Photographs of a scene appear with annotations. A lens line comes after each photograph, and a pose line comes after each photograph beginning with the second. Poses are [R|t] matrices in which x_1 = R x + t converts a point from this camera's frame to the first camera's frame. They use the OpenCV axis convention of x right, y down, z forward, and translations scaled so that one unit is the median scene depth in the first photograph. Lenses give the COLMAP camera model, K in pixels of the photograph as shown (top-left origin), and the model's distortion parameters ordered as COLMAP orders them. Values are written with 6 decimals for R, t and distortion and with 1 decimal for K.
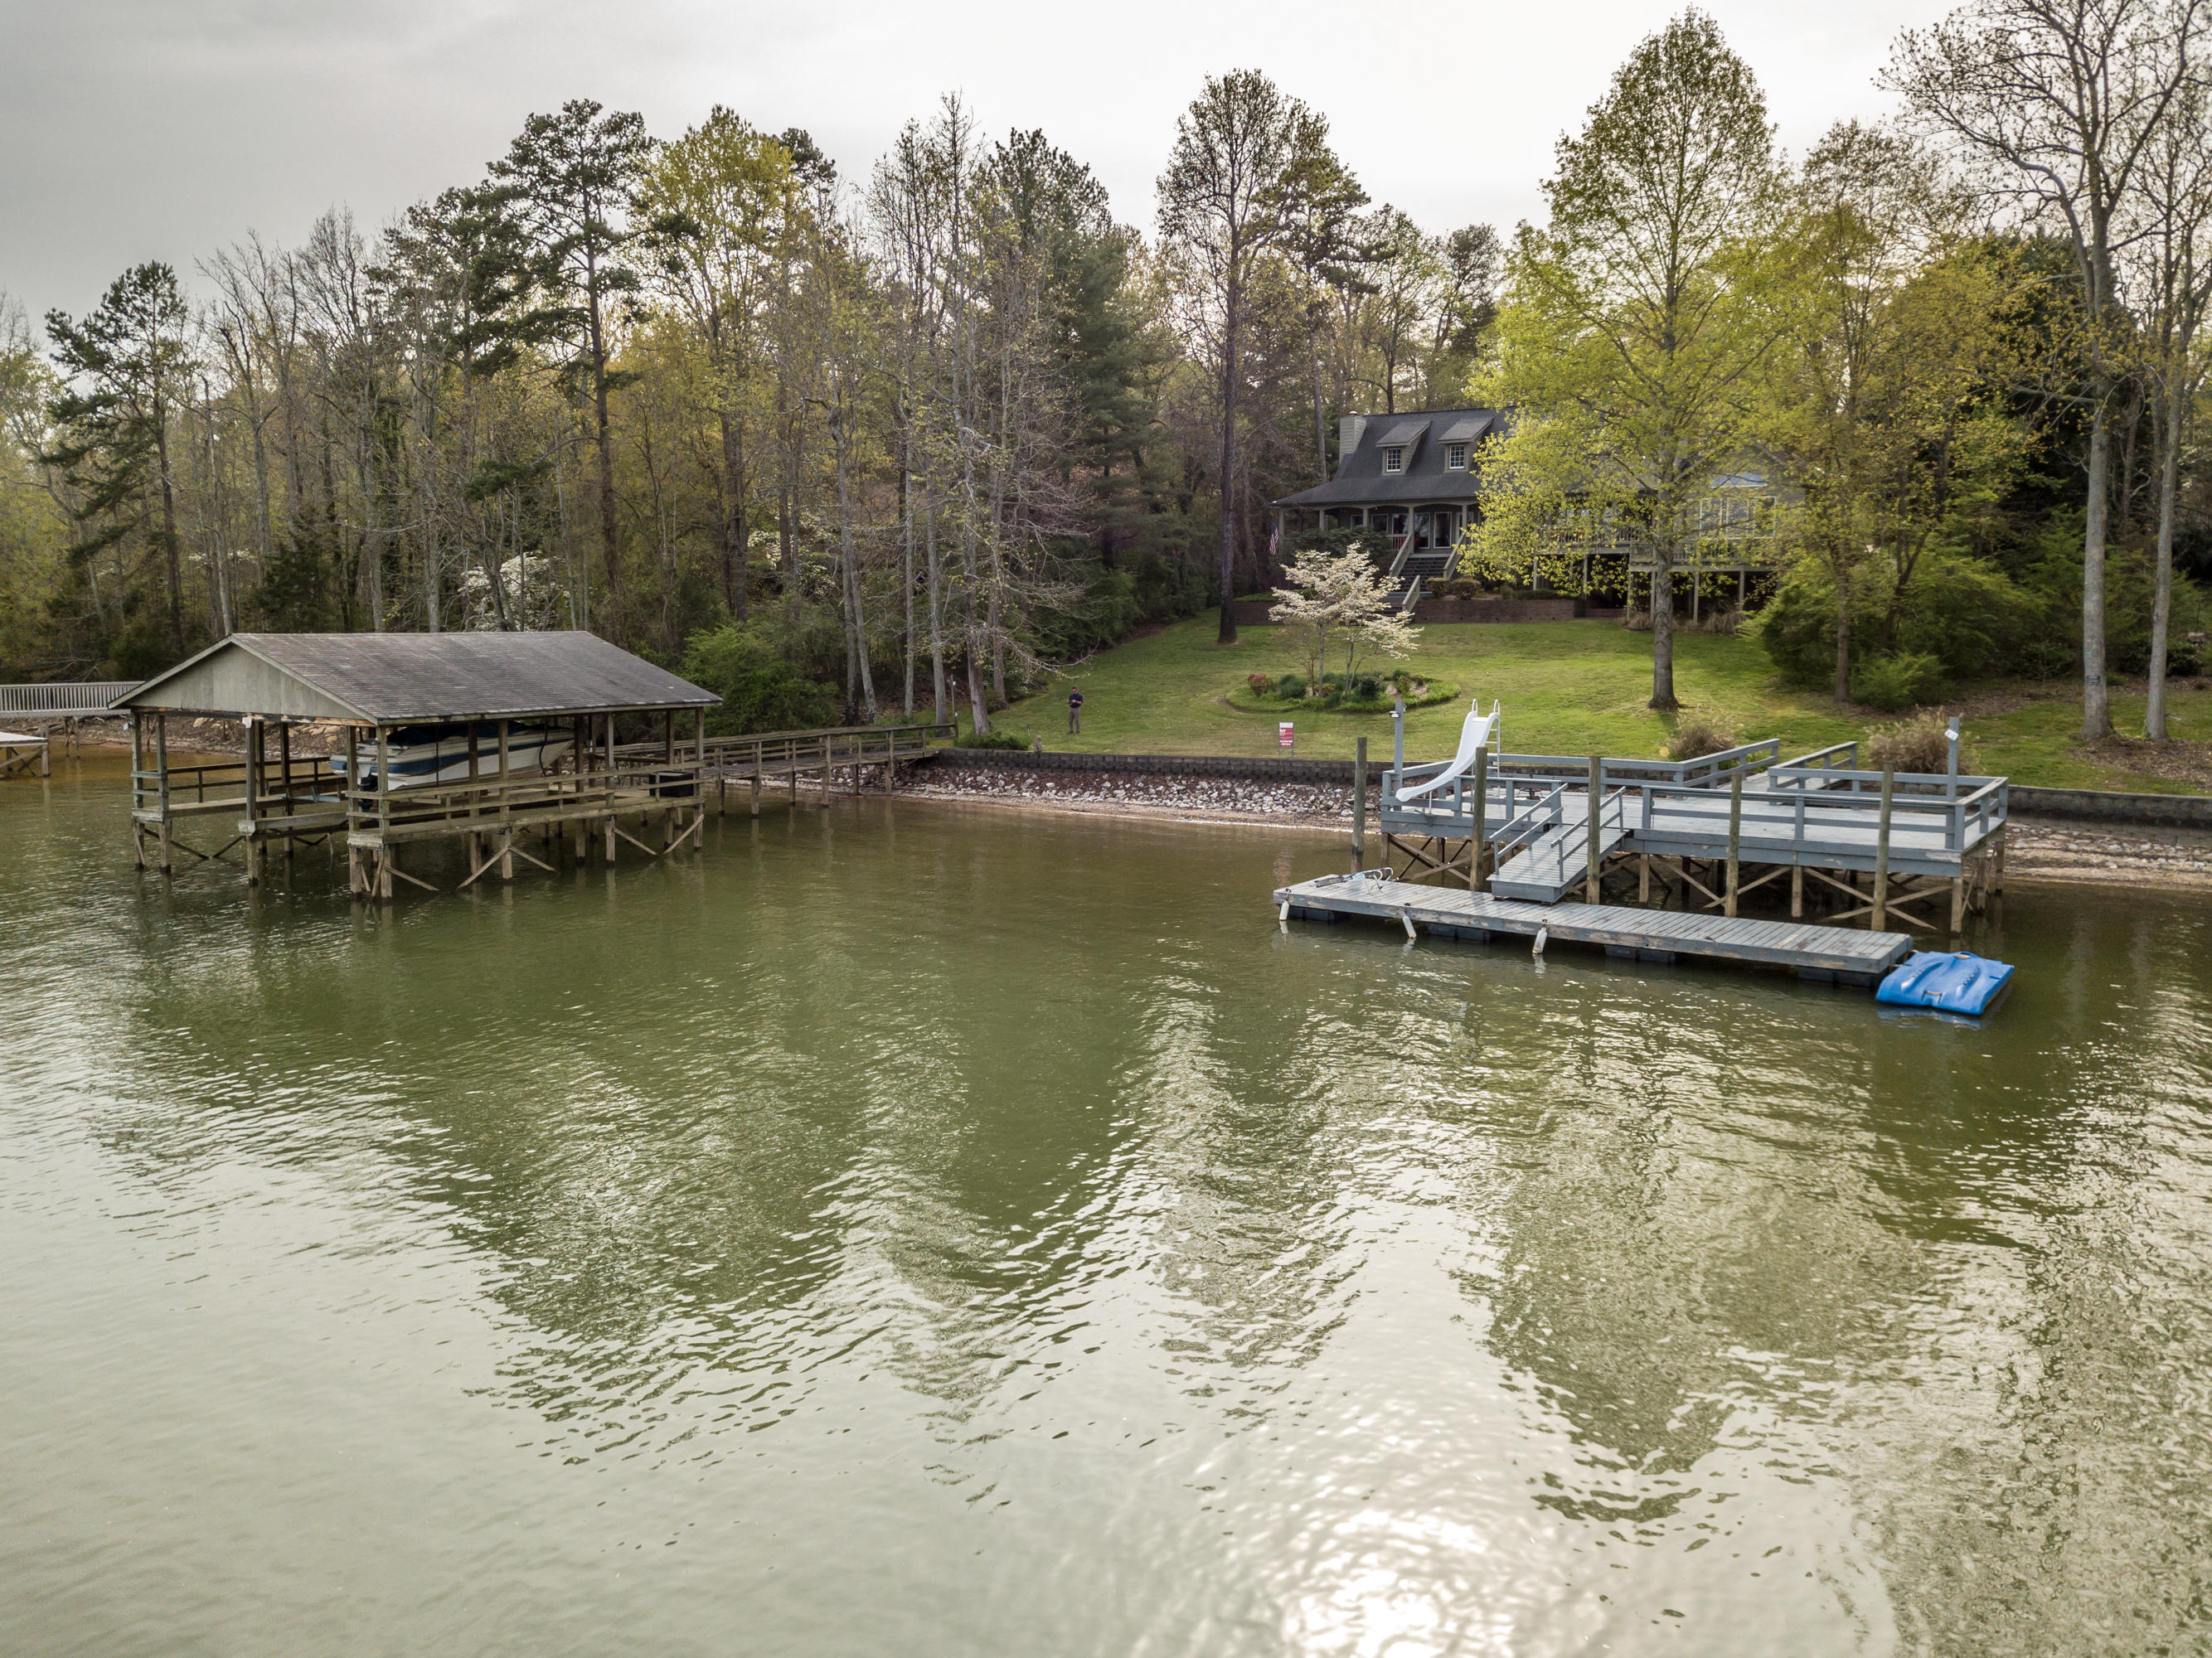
lens RADIAL K [[1739.0, 0, 1110.4], [0, 1739.0, 809.1], [0, 0, 1]] dist [0.013773, -0.004590]
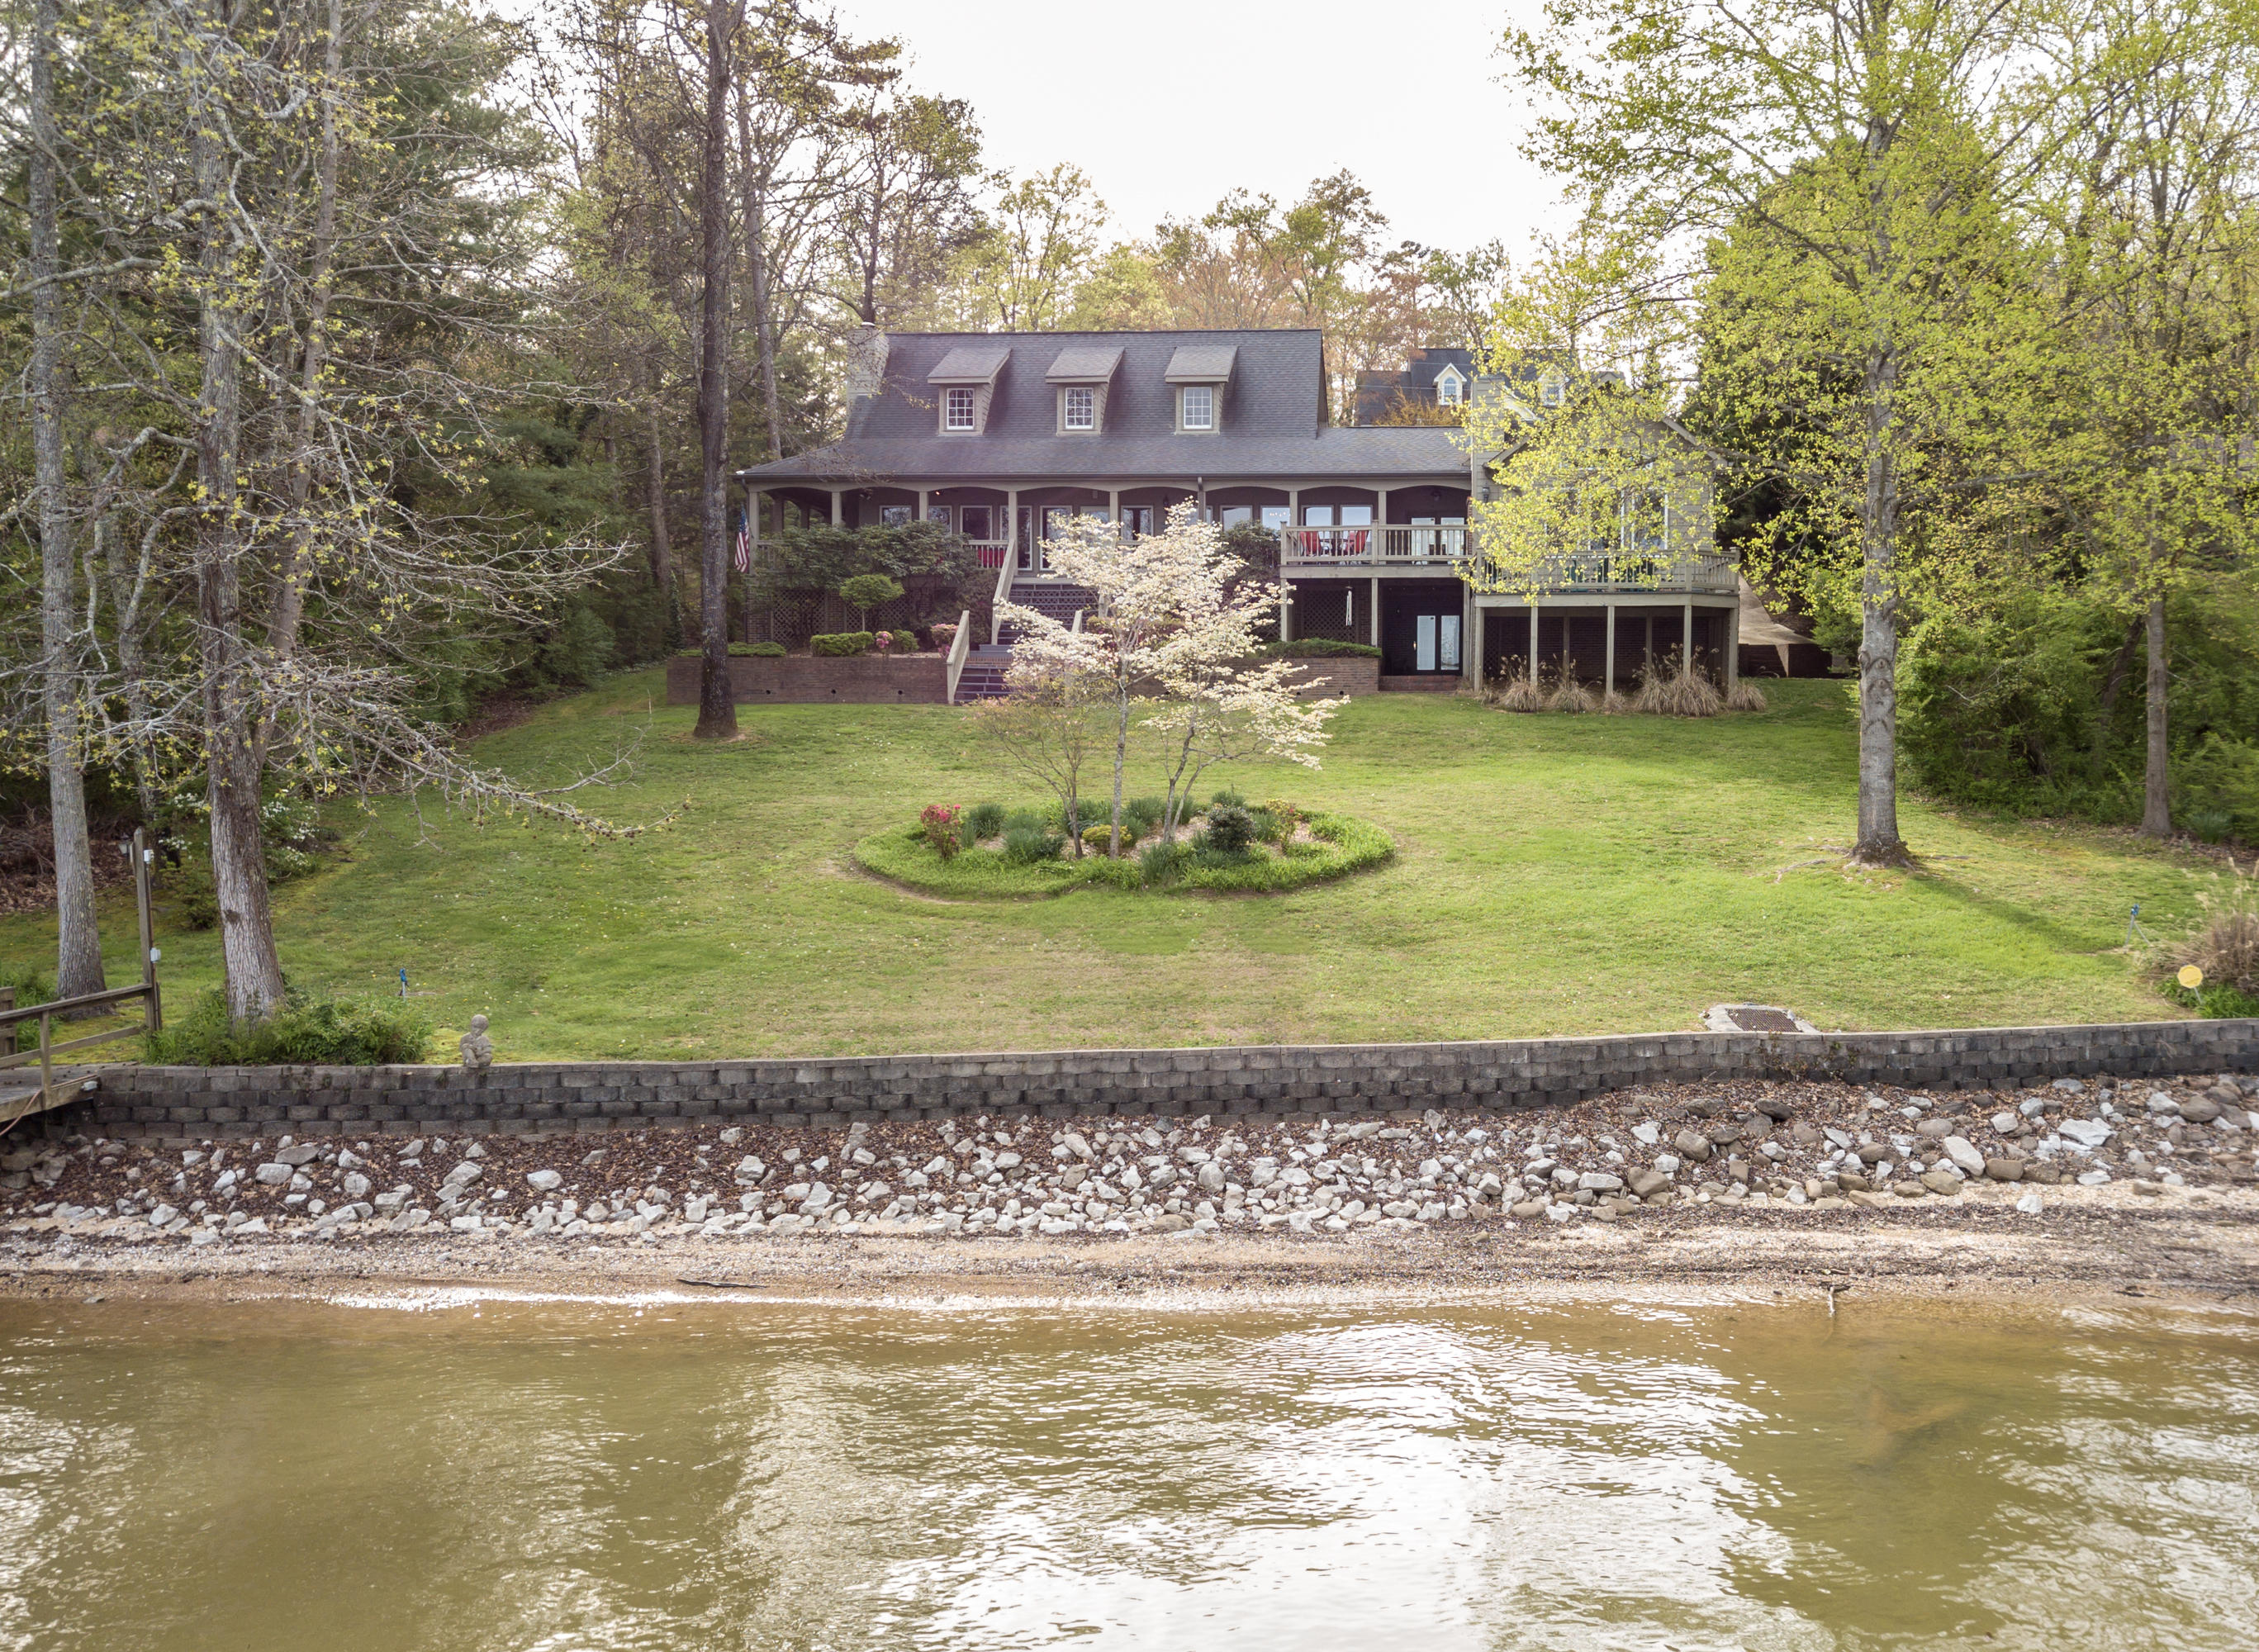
lens RADIAL K [[2114.7, 0, 1330.9], [0, 2114.7, 720.8], [0, 0, 1]] dist [0.055229, -0.011016]
pose [[0.881175, -0.005314, 0.472760, -0.087786], [0.055870, 0.994101, -0.092962, -0.050219], [-0.469477, 0.108329, 0.876274, 0.567405]]
